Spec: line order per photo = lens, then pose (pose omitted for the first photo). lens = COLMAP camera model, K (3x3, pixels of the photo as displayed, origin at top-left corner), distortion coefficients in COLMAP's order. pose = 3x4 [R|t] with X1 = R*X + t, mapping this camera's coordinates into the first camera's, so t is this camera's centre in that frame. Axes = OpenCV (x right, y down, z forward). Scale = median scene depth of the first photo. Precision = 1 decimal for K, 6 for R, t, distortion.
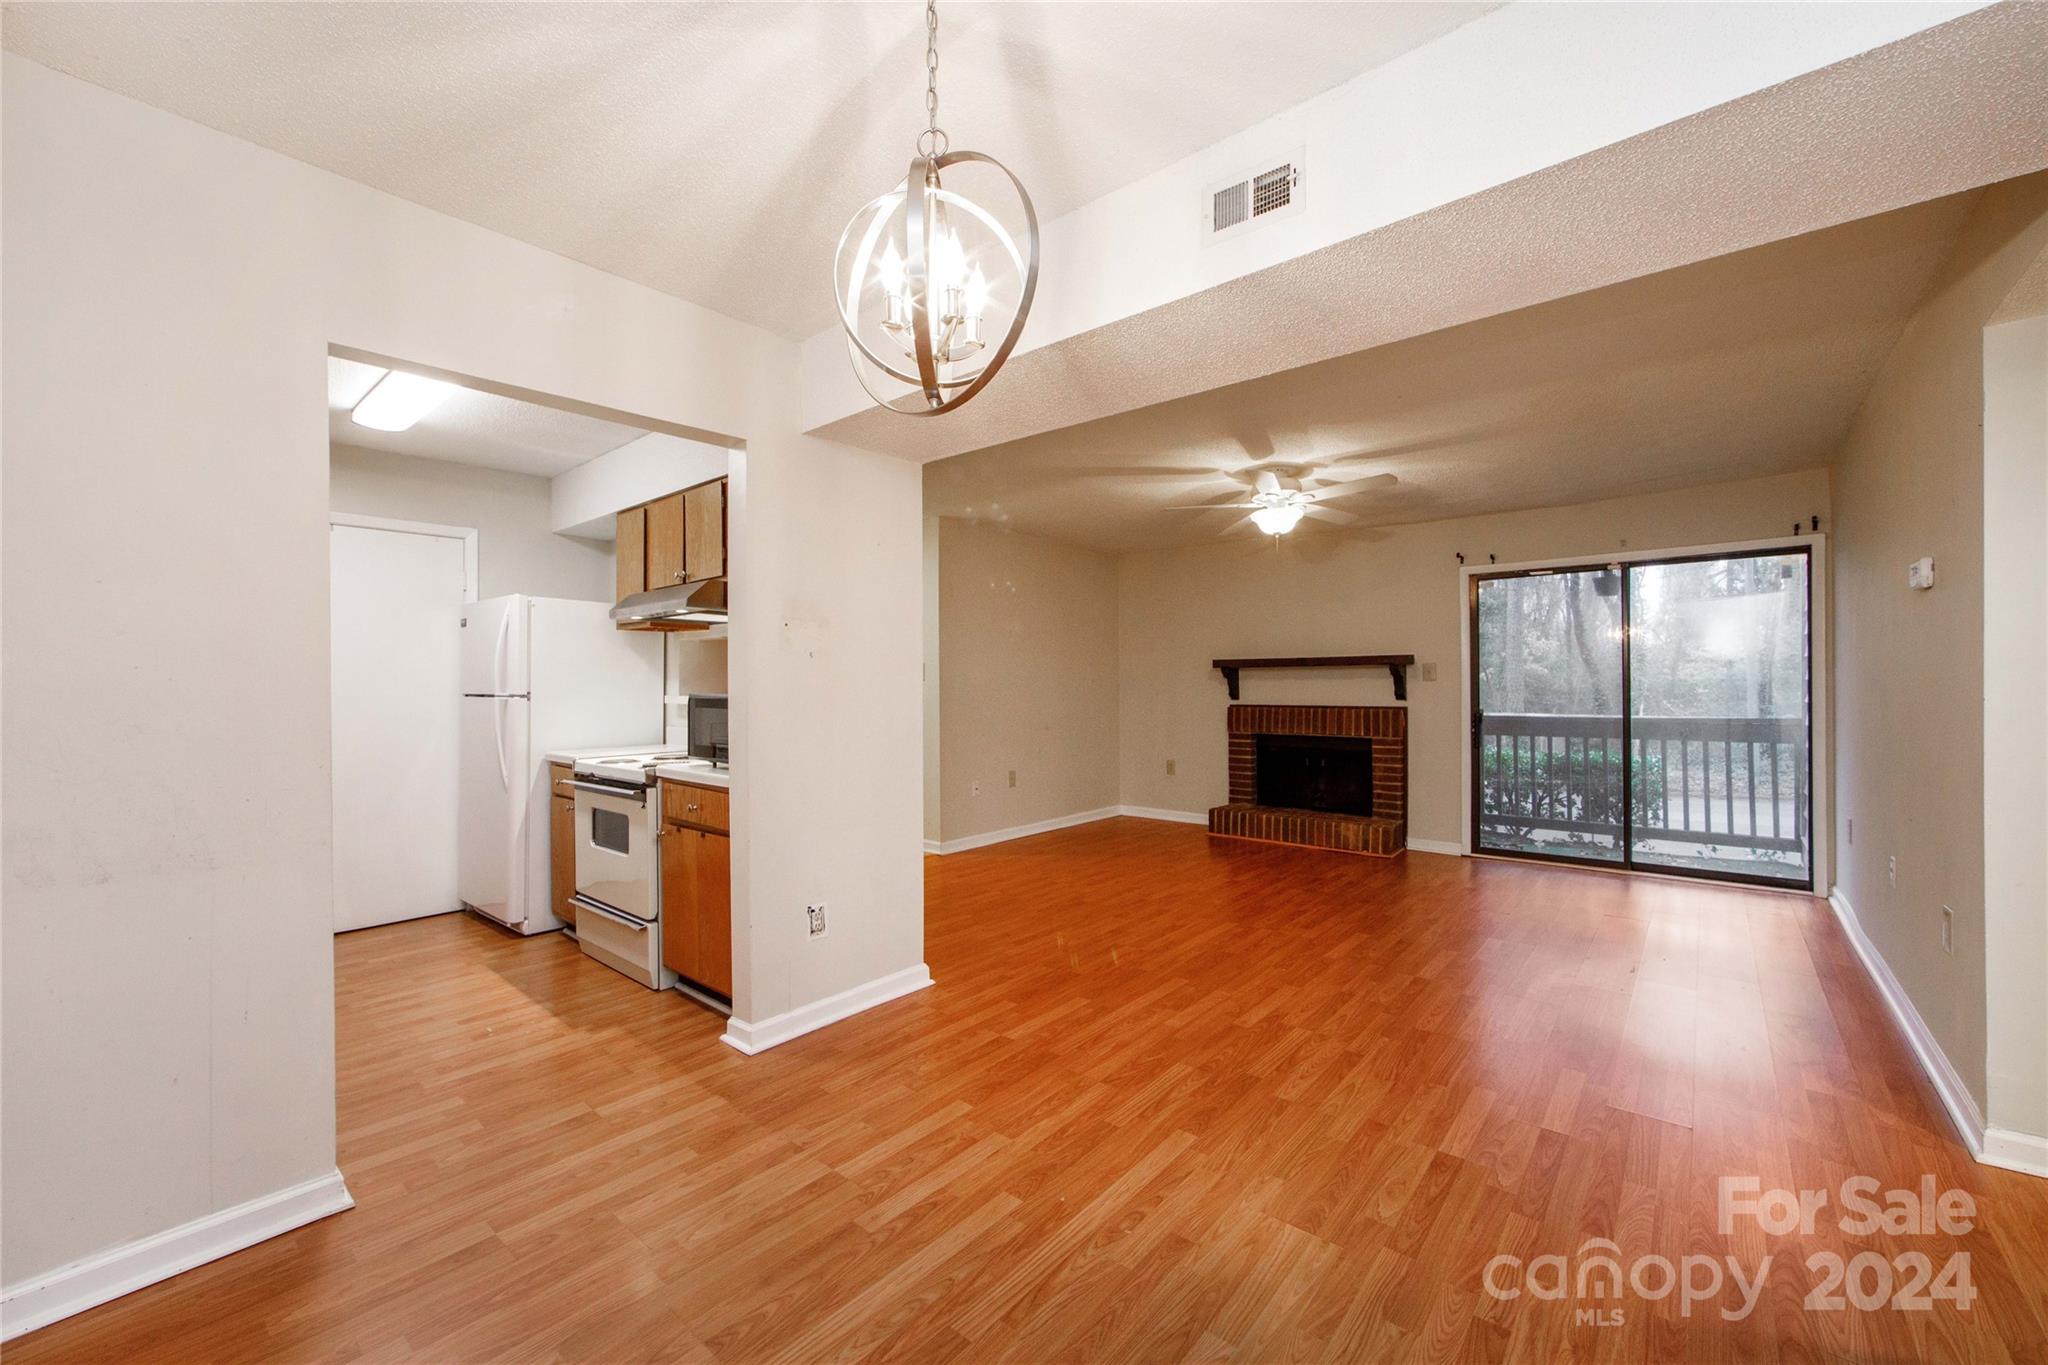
lens RADIAL K [[821.3, 0, 1026.7], [0, 821.3, 682.8], [0, 0, 1]] dist [-0.015382, 0.000983]
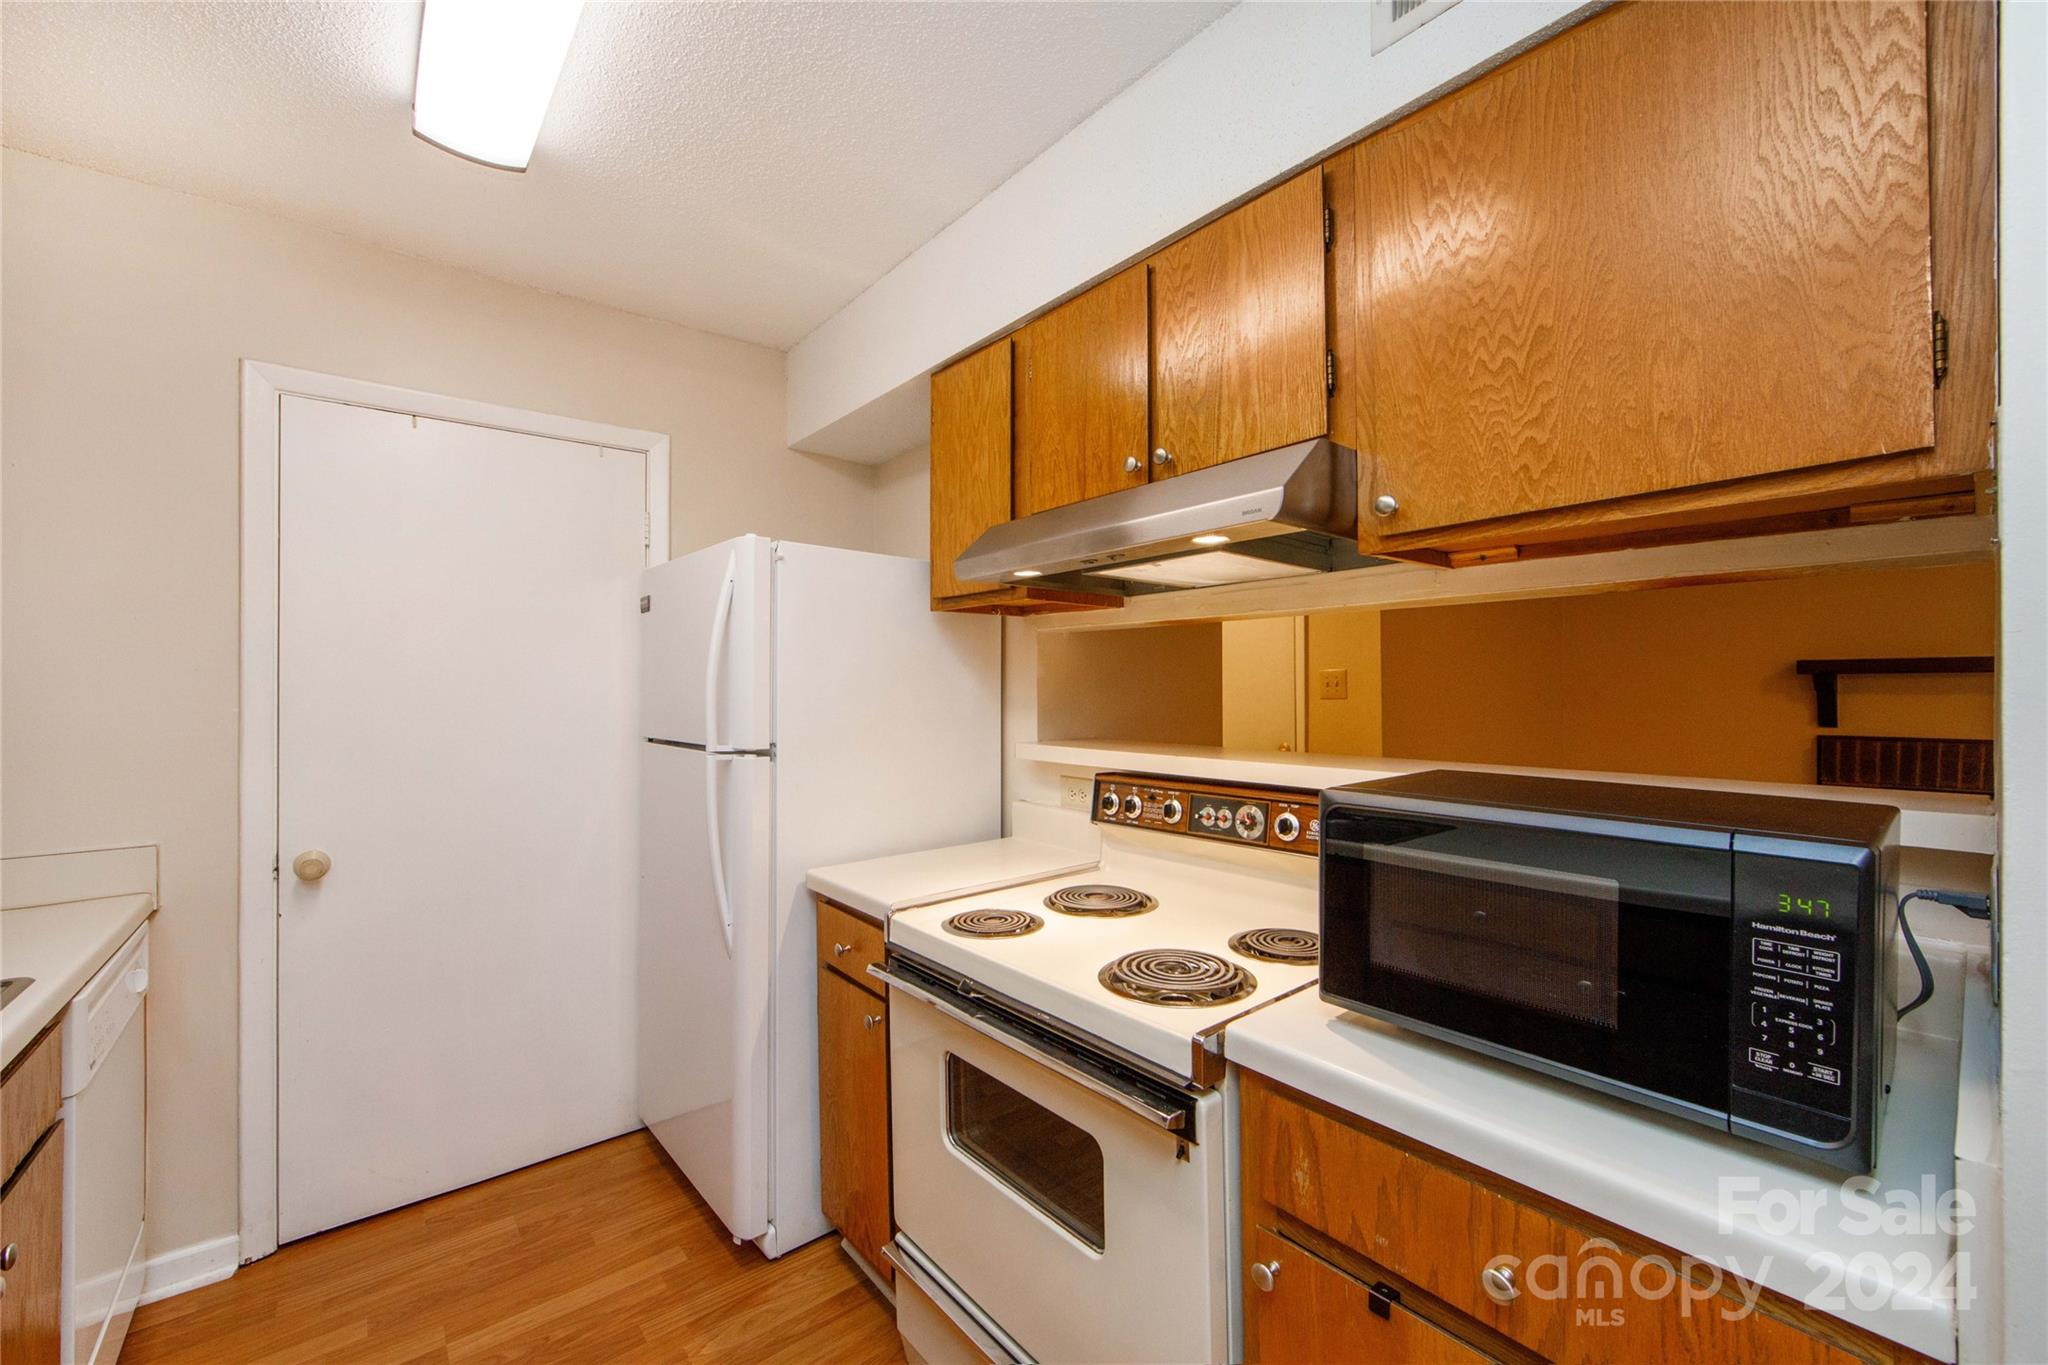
lens RADIAL K [[821.3, 0, 1013.4], [0, 821.3, 679.6], [0, 0, 1]] dist [-0.015382, 0.000983]
pose [[0.984880, -0.003455, -0.173205, -0.367402], [0.002800, 0.999988, -0.004026, -0.021869], [0.173217, 0.003480, 0.984878, 0.523993]]
